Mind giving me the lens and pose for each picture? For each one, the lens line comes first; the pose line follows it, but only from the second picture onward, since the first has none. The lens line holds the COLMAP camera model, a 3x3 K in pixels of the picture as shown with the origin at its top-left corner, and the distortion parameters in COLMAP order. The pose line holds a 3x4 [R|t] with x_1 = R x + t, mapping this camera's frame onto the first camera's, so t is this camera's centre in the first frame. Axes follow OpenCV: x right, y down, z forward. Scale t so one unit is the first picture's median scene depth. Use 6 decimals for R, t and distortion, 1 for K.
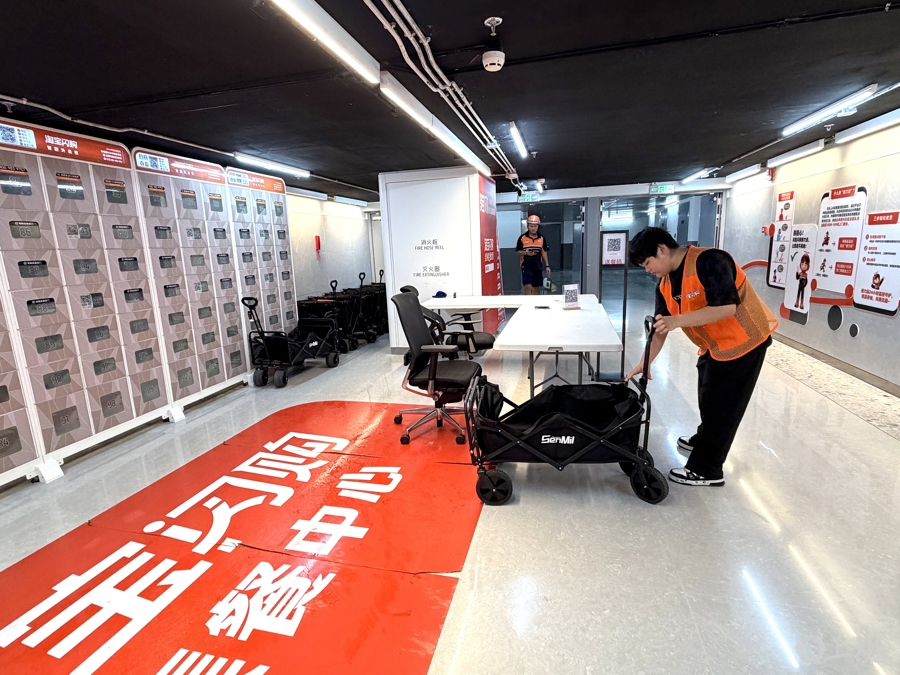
lens RADIAL K [[461.5, 0, 443.7], [0, 461.5, 339.0], [0, 0, 1]] dist [0.001806, 0.000558]
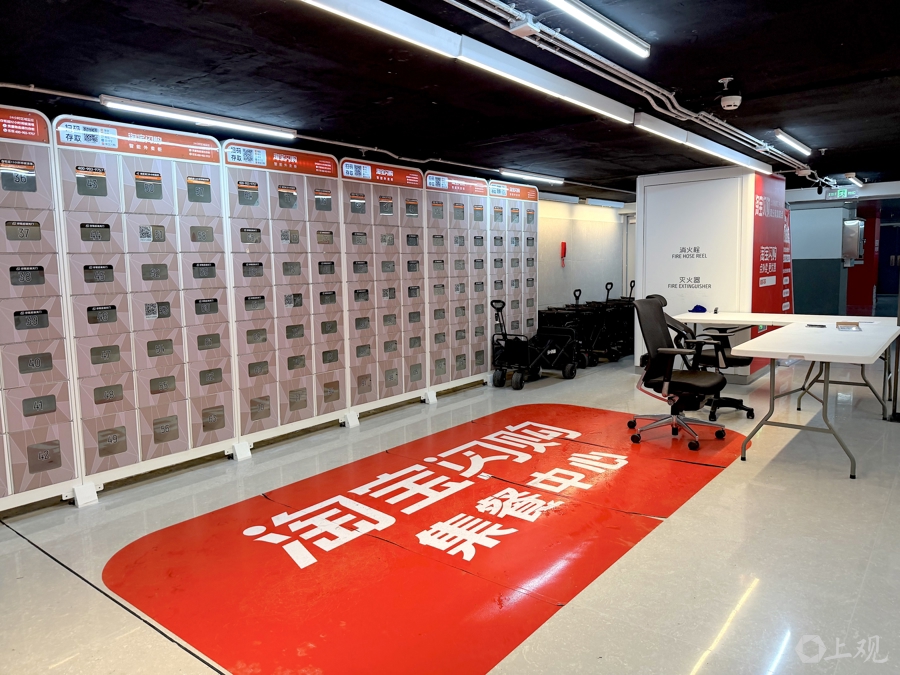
lens RADIAL K [[633.3, 0, 444.8], [0, 633.3, 335.4], [0, 0, 1]] dist [0.102260, -0.156012]
pose [[0.907178, 0.068010, -0.415214, 0.082353], [-0.097385, 0.993992, -0.049959, 0.077611], [0.409322, 0.085757, 0.908351, -0.380307]]
